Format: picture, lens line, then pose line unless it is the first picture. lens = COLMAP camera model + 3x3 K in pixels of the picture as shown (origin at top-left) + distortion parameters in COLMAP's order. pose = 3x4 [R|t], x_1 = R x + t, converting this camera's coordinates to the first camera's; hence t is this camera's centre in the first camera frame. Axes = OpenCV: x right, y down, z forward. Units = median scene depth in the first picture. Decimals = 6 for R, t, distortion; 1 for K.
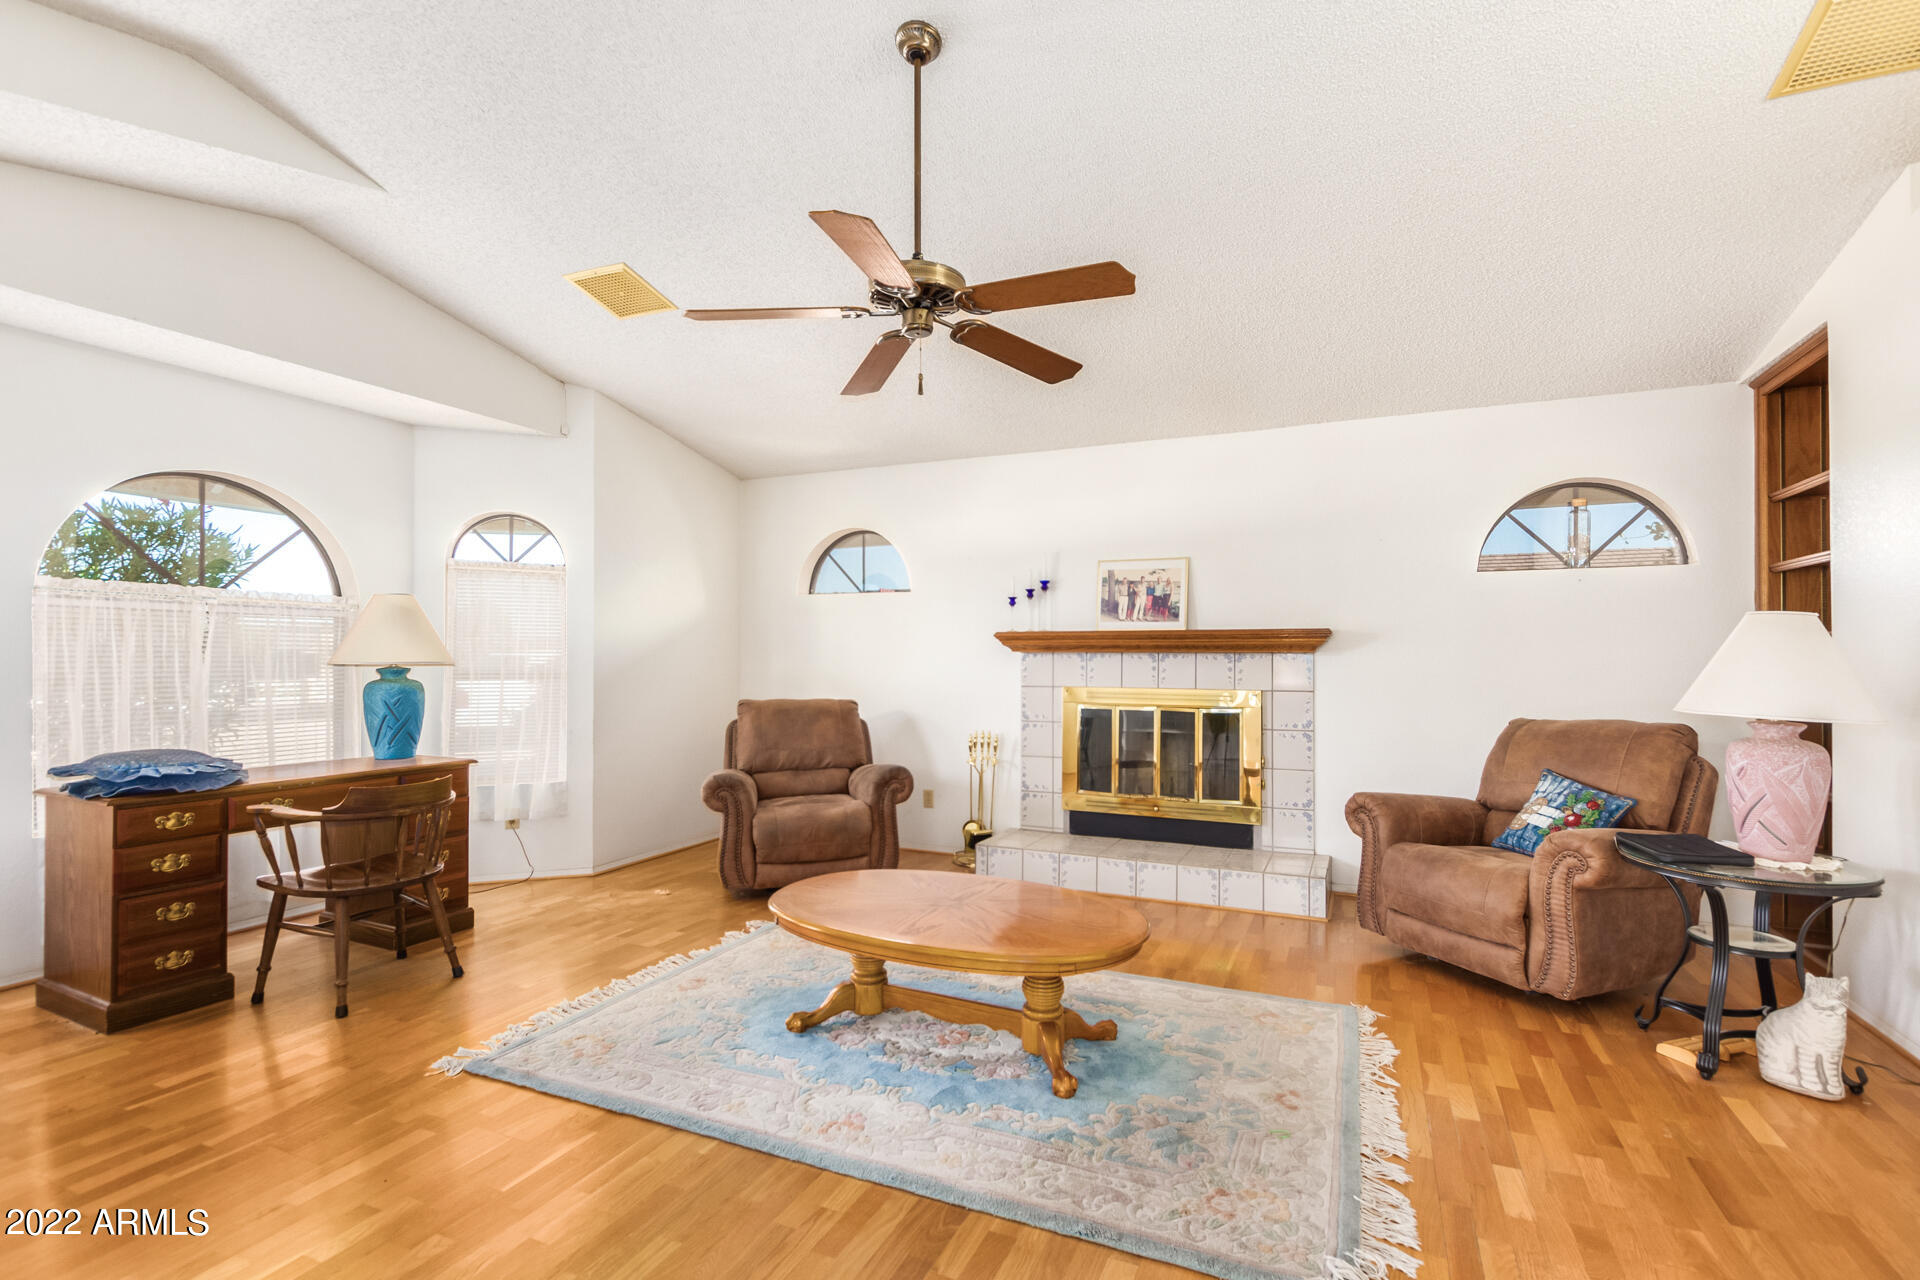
lens RADIAL K [[870.9, 0, 954.6], [0, 870.9, 656.8], [0, 0, 1]] dist [-0.000788, -0.000198]
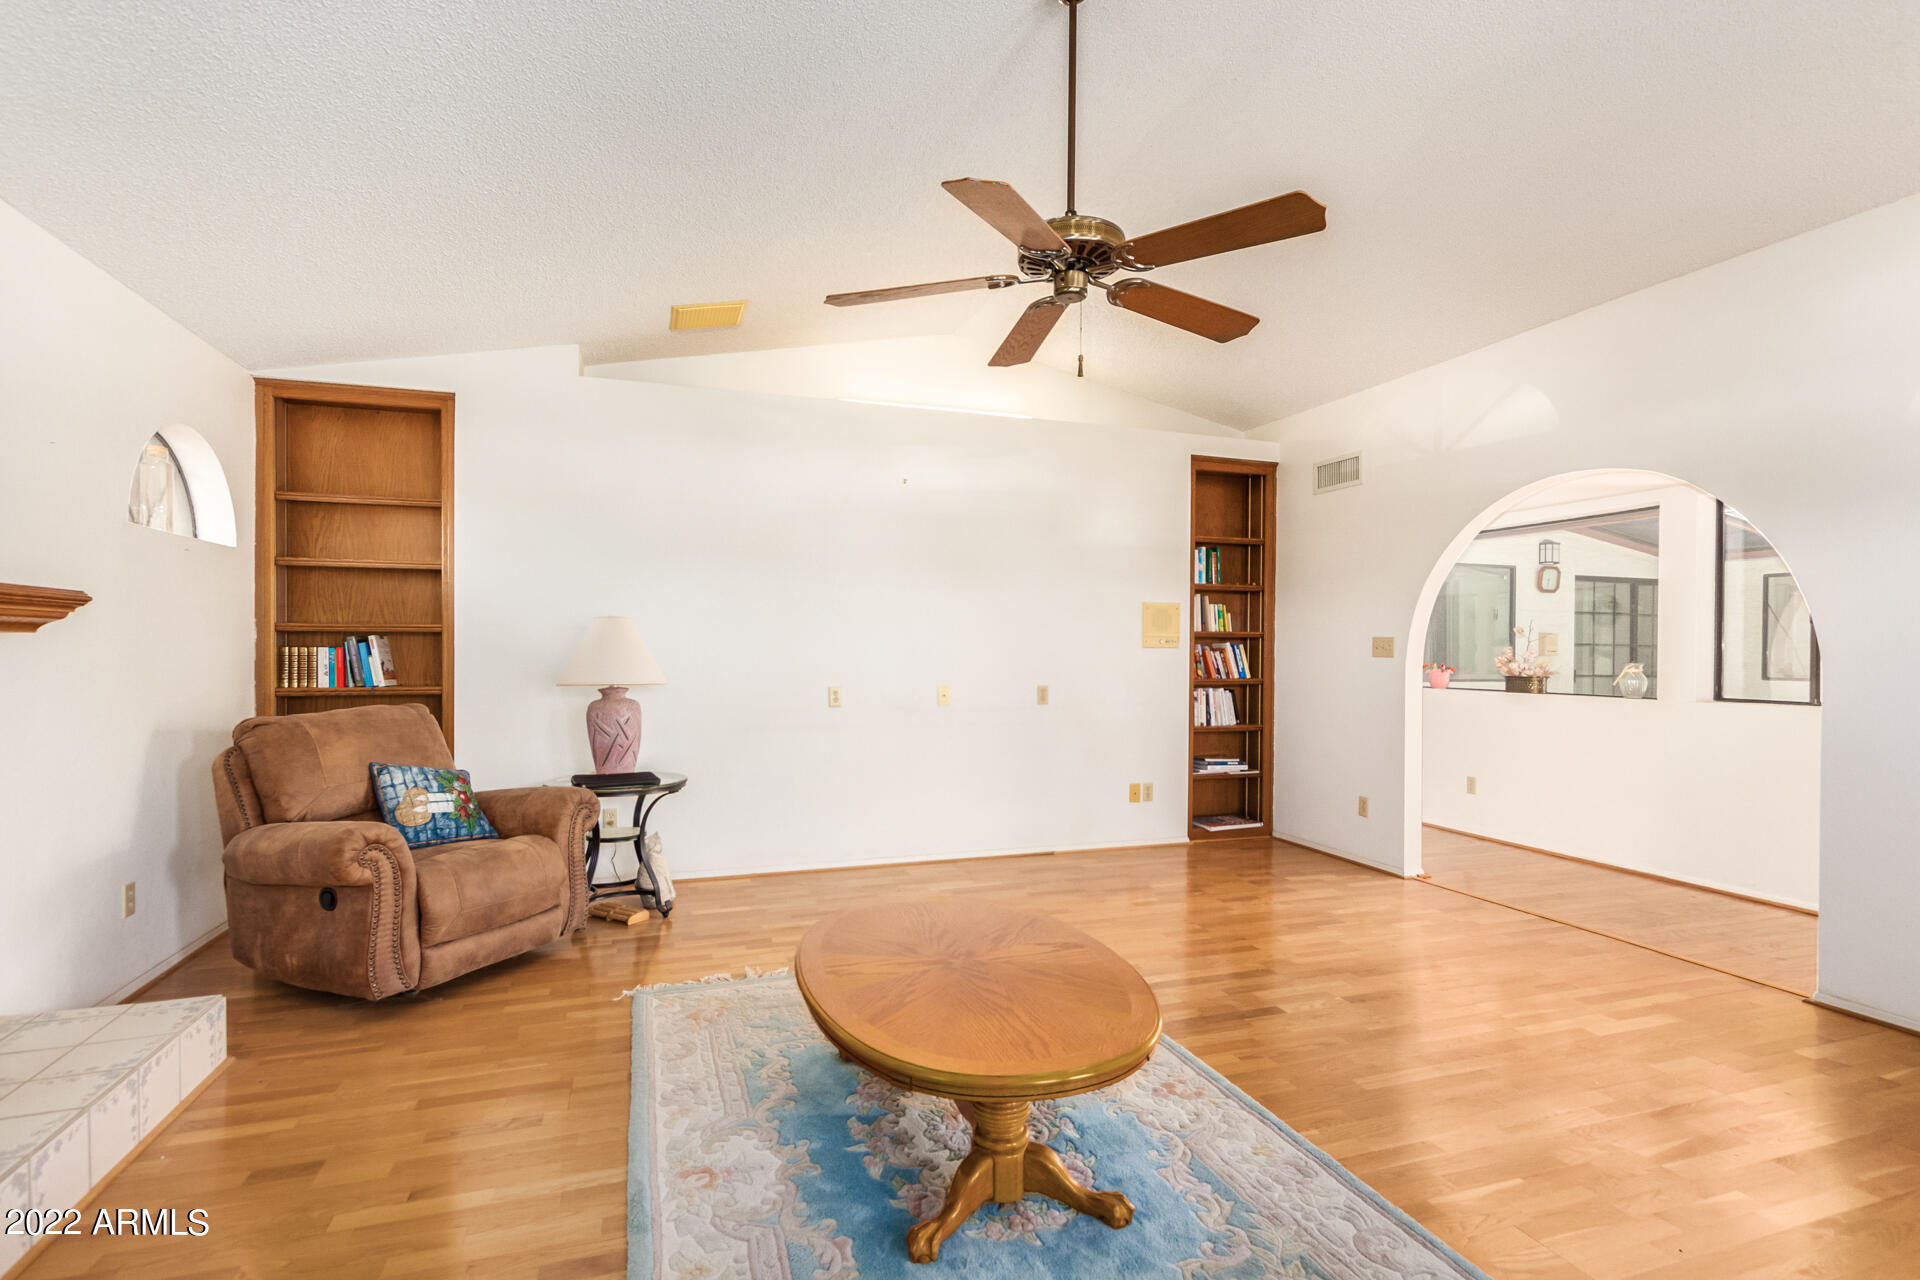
lens RADIAL K [[898.6, 0, 950.1], [0, 898.6, 654.0], [0, 0, 1]] dist [-0.001185, 0.000038]
pose [[-0.676395, -0.011024, 0.736457, -0.348984], [-0.007703, 0.999939, 0.007893, -0.001136], [-0.736499, -0.000334, -0.676438, 0.912026]]
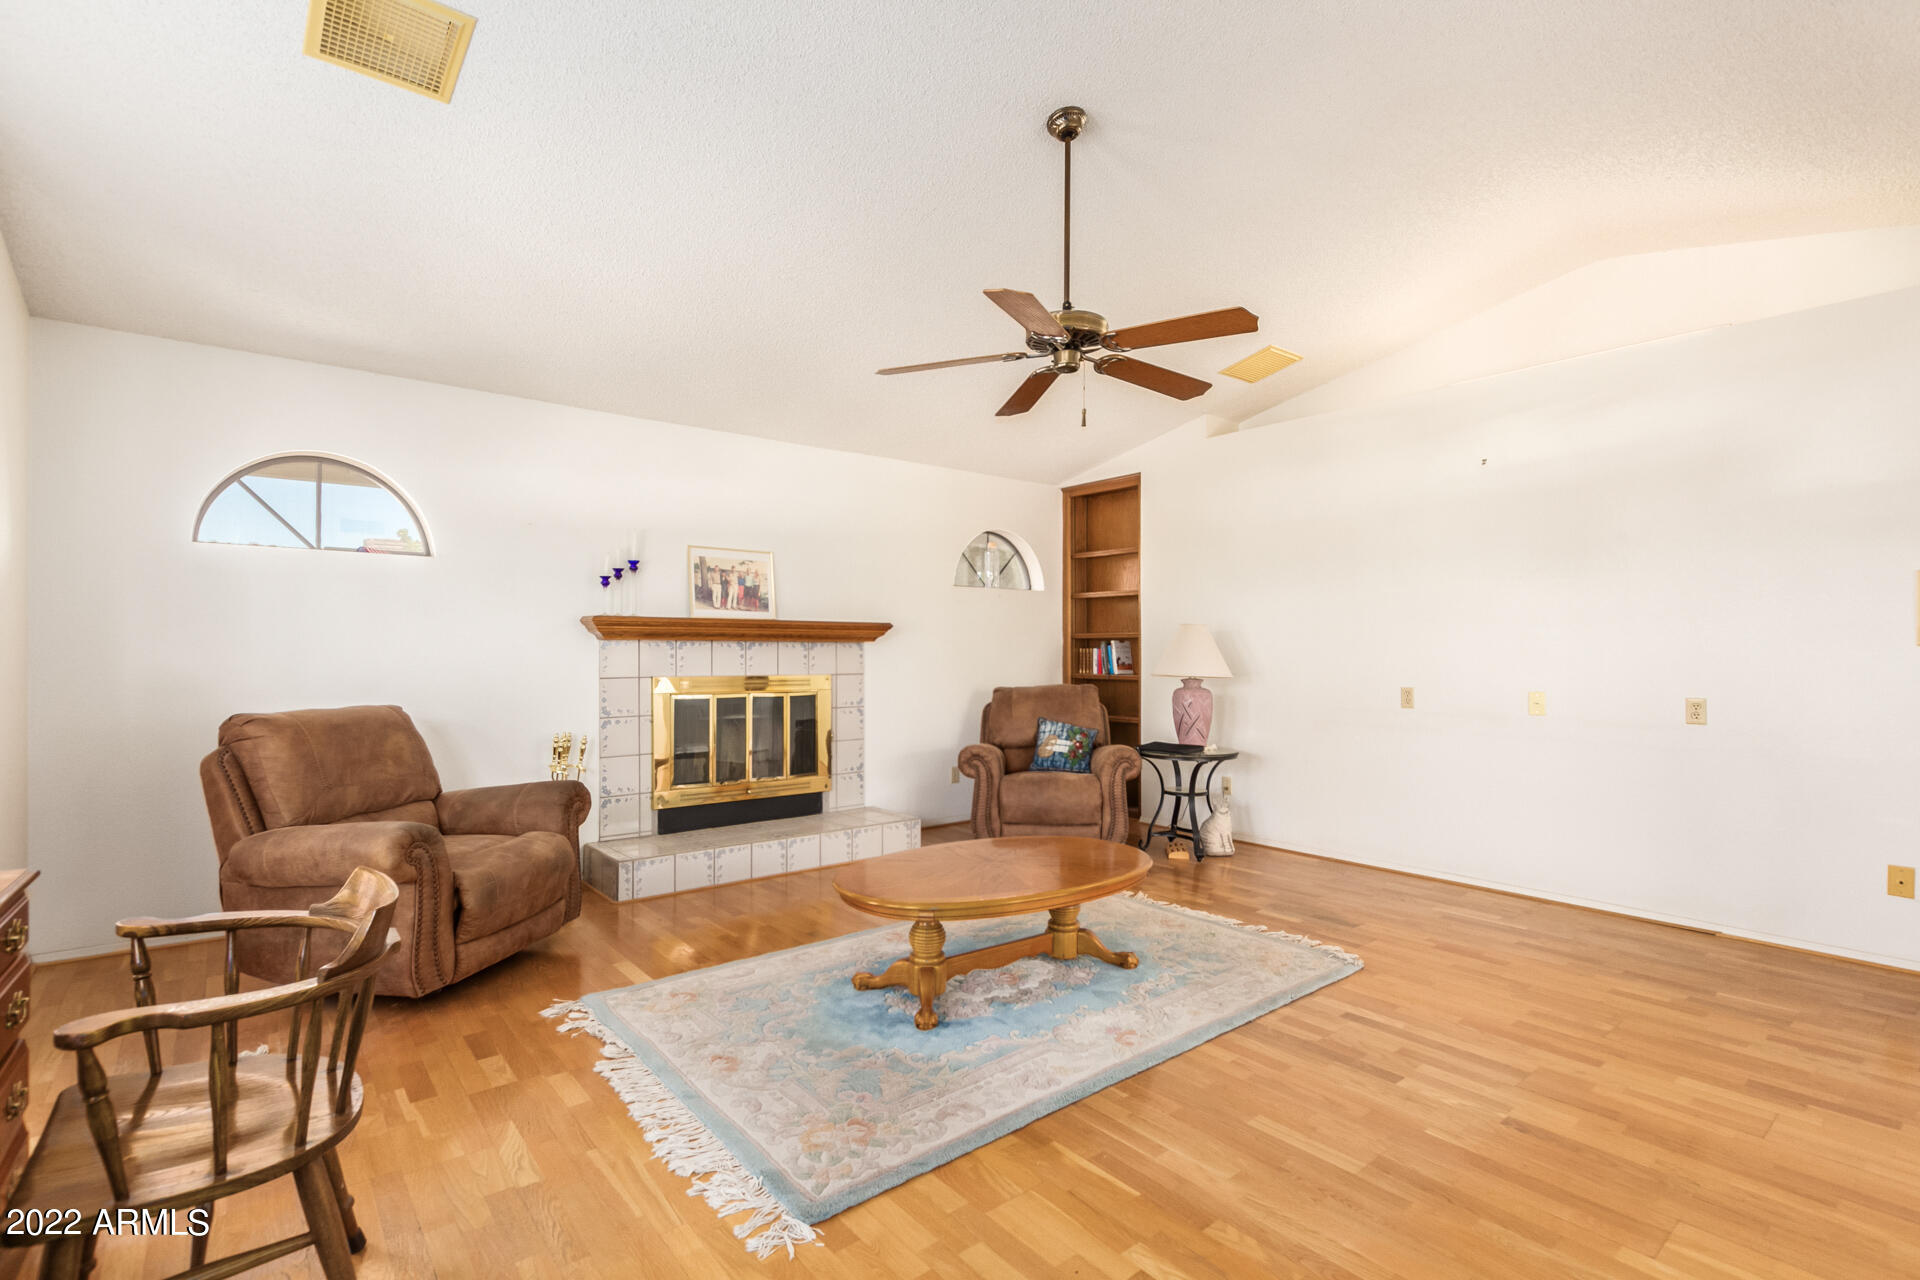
lens RADIAL K [[891.3, 0, 963.1], [0, 891.3, 650.3], [0, 0, 1]] dist [0.000306, 0.000039]
pose [[0.452352, -0.003066, 0.891834, -0.621763], [-0.002994, 0.999983, 0.004956, 0.000249], [-0.891834, -0.004912, 0.452336, 0.303230]]
